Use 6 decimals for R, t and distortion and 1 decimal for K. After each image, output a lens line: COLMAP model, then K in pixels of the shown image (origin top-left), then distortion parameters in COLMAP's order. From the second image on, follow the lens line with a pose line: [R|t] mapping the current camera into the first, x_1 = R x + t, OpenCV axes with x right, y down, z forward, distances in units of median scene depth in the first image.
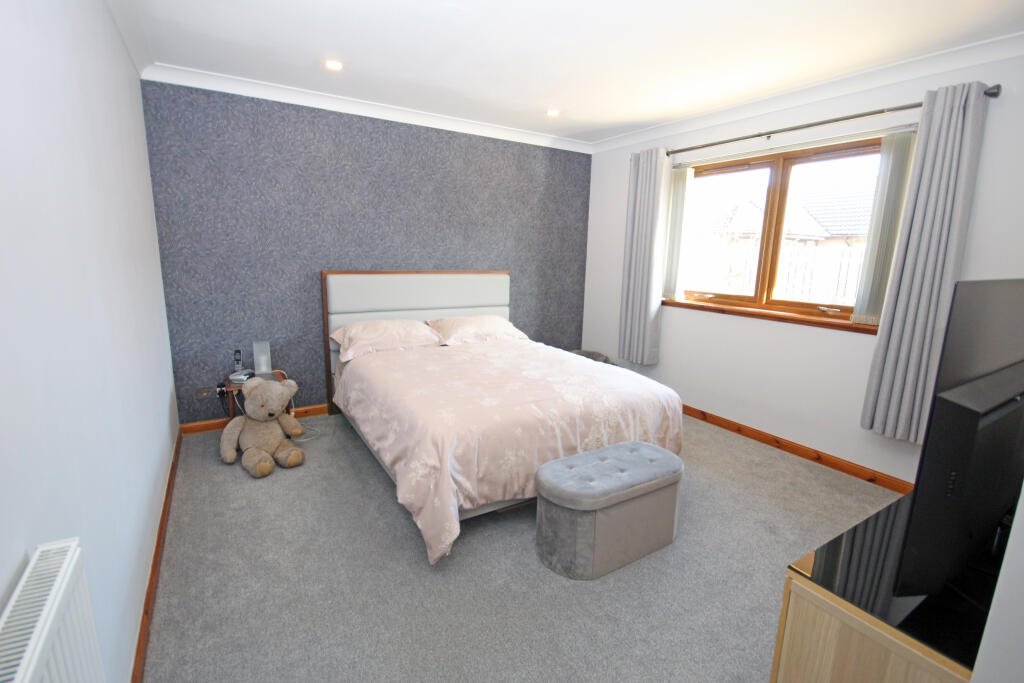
lens RADIAL K [[471.6, 0, 520.5], [0, 471.6, 338.7], [0, 0, 1]] dist [0.002779, -0.004110]
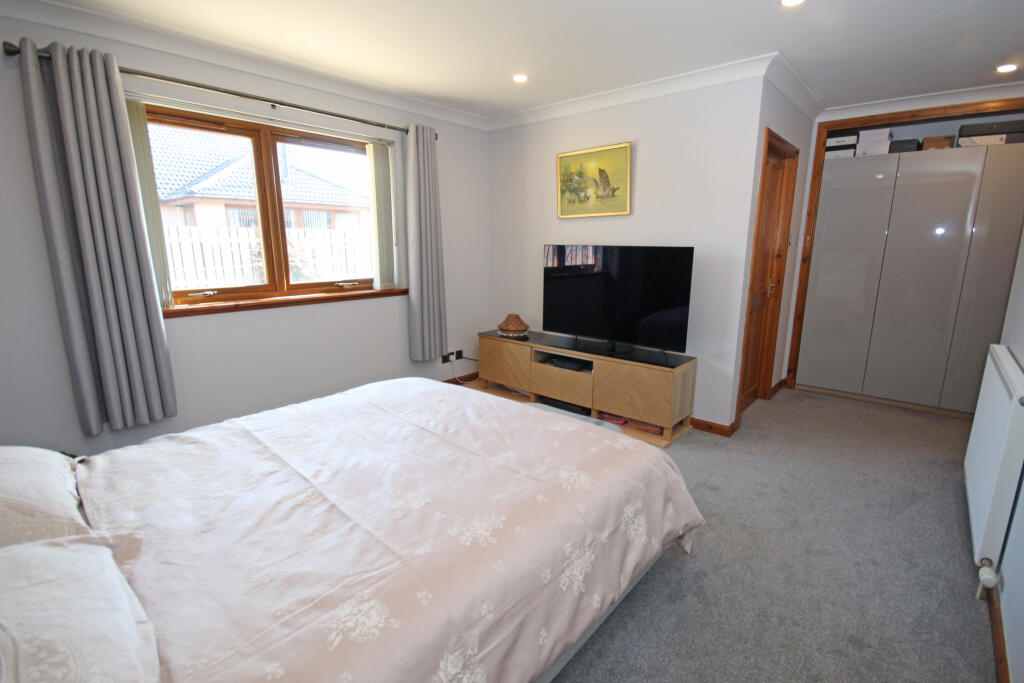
lens RADIAL K [[471.6, 0, 519.4], [0, 471.6, 341.2], [0, 0, 1]] dist [0.002779, -0.004110]
pose [[-0.268558, -0.226661, 0.936217, -0.516905], [0.166151, 0.946454, 0.276800, -0.163042], [-0.948826, 0.229890, -0.216518, 0.803105]]
